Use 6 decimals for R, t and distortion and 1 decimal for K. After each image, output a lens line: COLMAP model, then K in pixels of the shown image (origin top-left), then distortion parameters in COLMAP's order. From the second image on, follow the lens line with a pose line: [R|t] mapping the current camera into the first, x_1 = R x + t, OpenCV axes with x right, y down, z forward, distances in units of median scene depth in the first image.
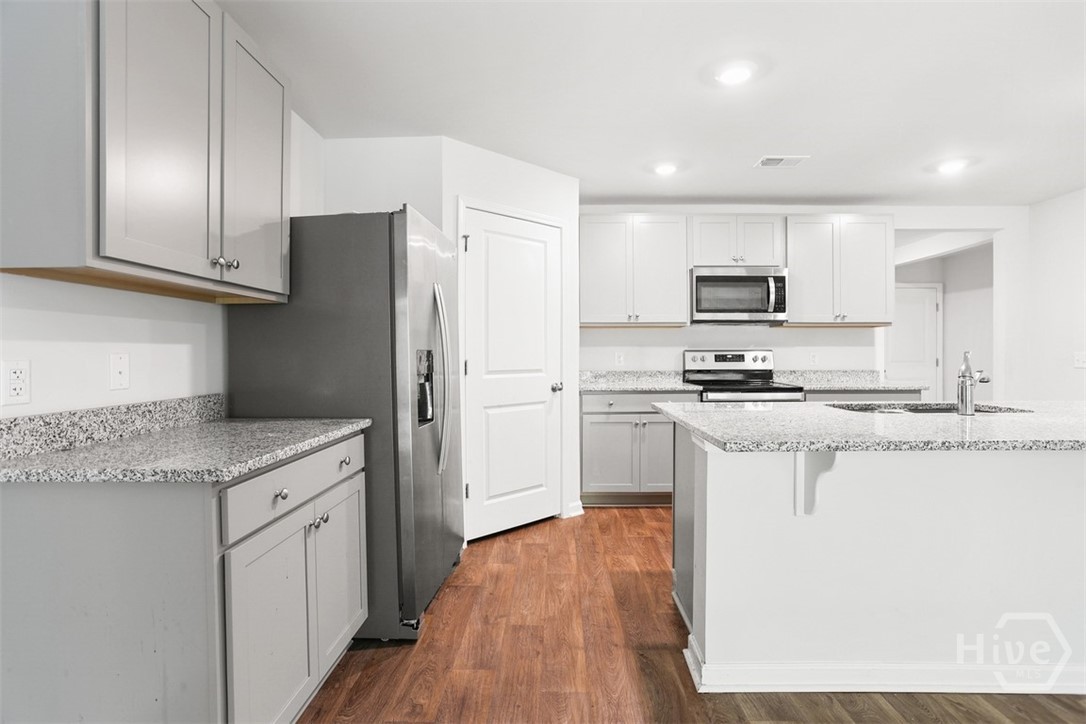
lens RADIAL K [[536.9, 0, 554.5], [0, 536.9, 351.9], [0, 0, 1]] dist [-0.055709, 0.022160]
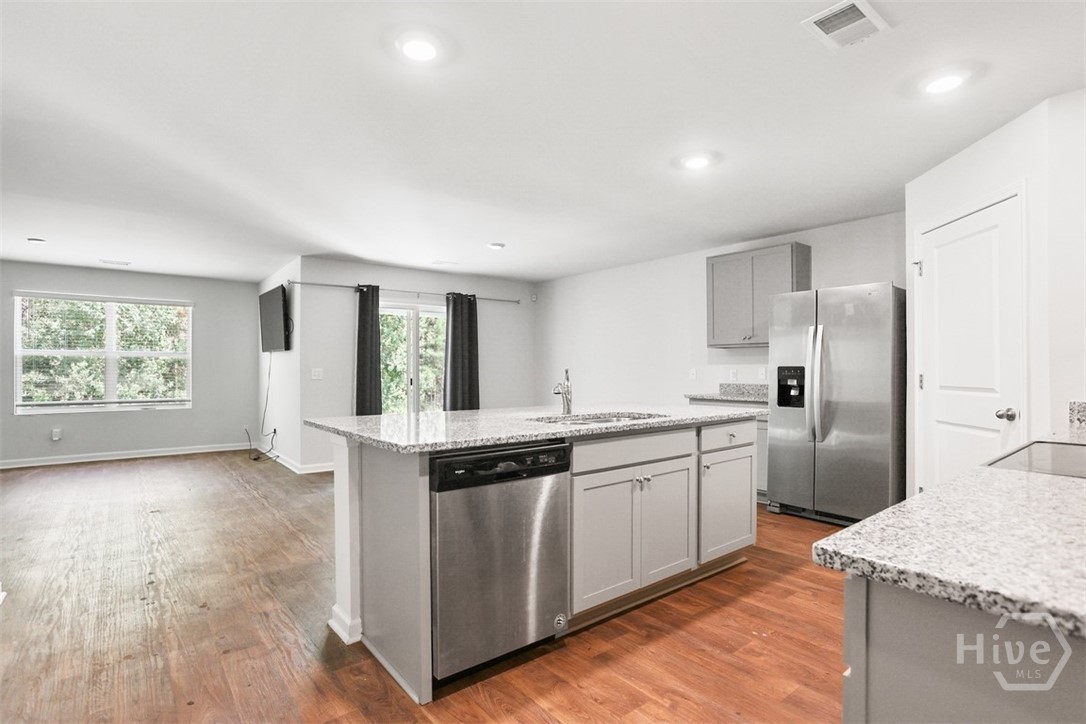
lens RADIAL K [[536.9, 0, 546.7], [0, 536.9, 364.2], [0, 0, 1]] dist [-0.055709, 0.022160]
pose [[-0.771984, -0.002316, -0.635637, 0.970393], [0.002268, 0.999977, -0.006397, -0.000927], [0.635637, -0.006380, -0.771961, 1.167058]]
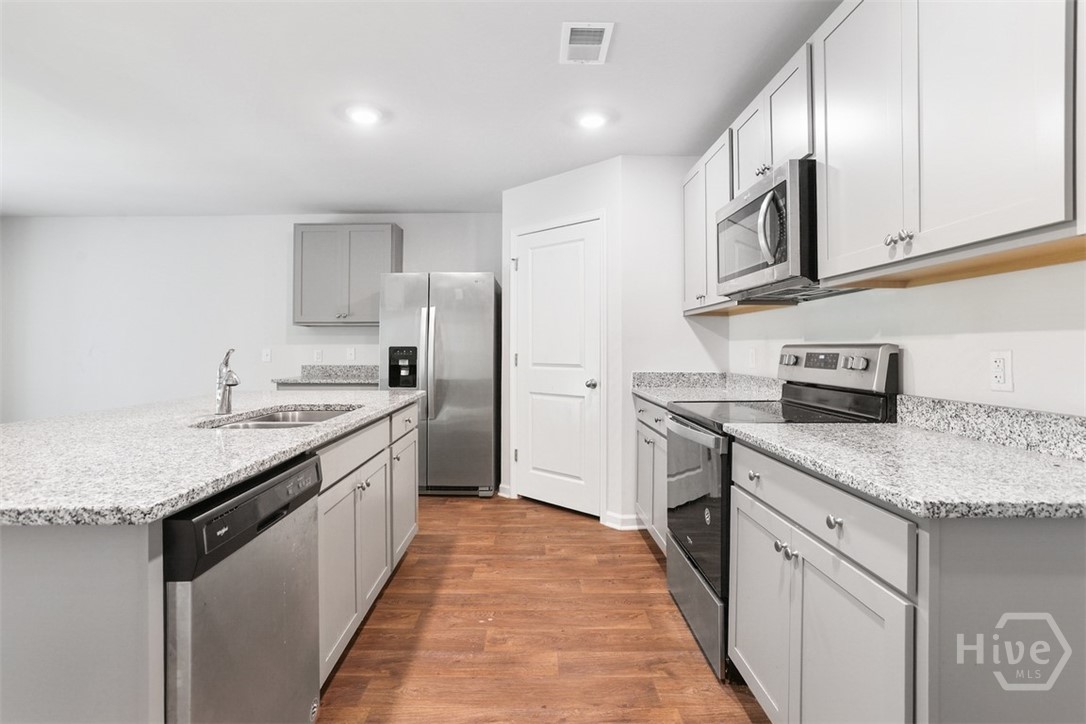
lens RADIAL K [[536.9, 0, 527.3], [0, 536.9, 343.7], [0, 0, 1]] dist [-0.055709, 0.022160]
pose [[0.009862, -0.006554, -0.999930, 0.994018], [-0.000159, 0.999978, -0.006556, -0.001210], [0.999951, 0.000223, 0.009860, 0.885309]]
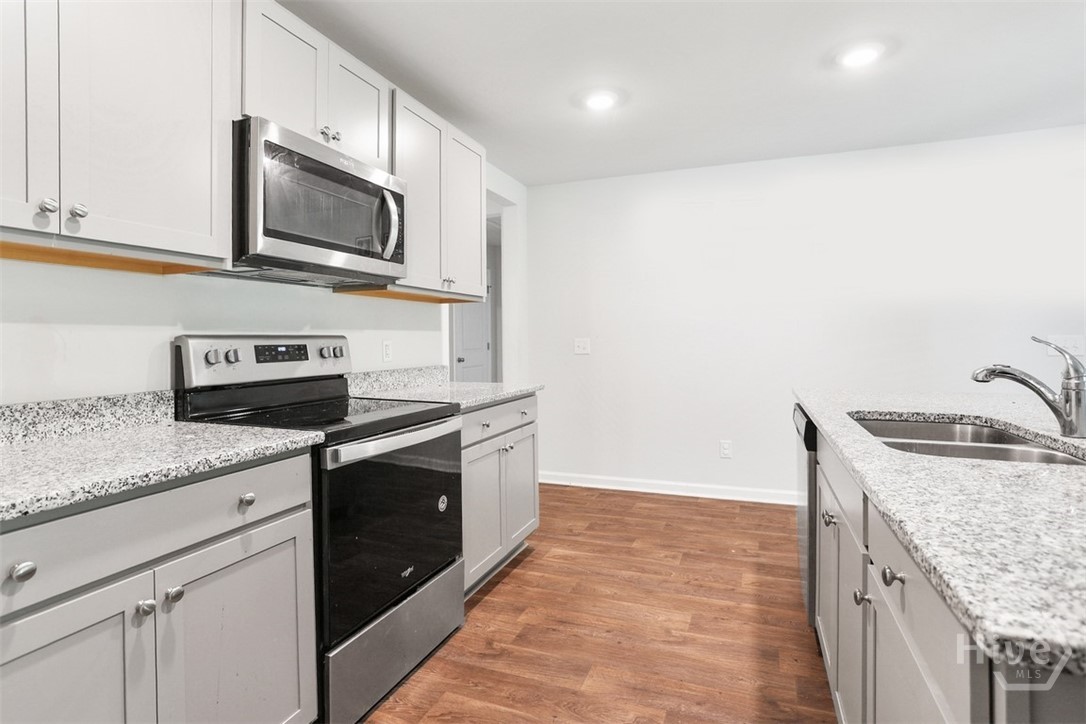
lens RADIAL K [[536.9, 0, 525.6], [0, 536.9, 342.3], [0, 0, 1]] dist [-0.055709, 0.022160]
pose [[0.374911, -0.007630, 0.927029, -0.015312], [0.006667, 0.999962, 0.005534, 0.001626], [-0.927037, 0.004106, 0.374948, 0.788424]]
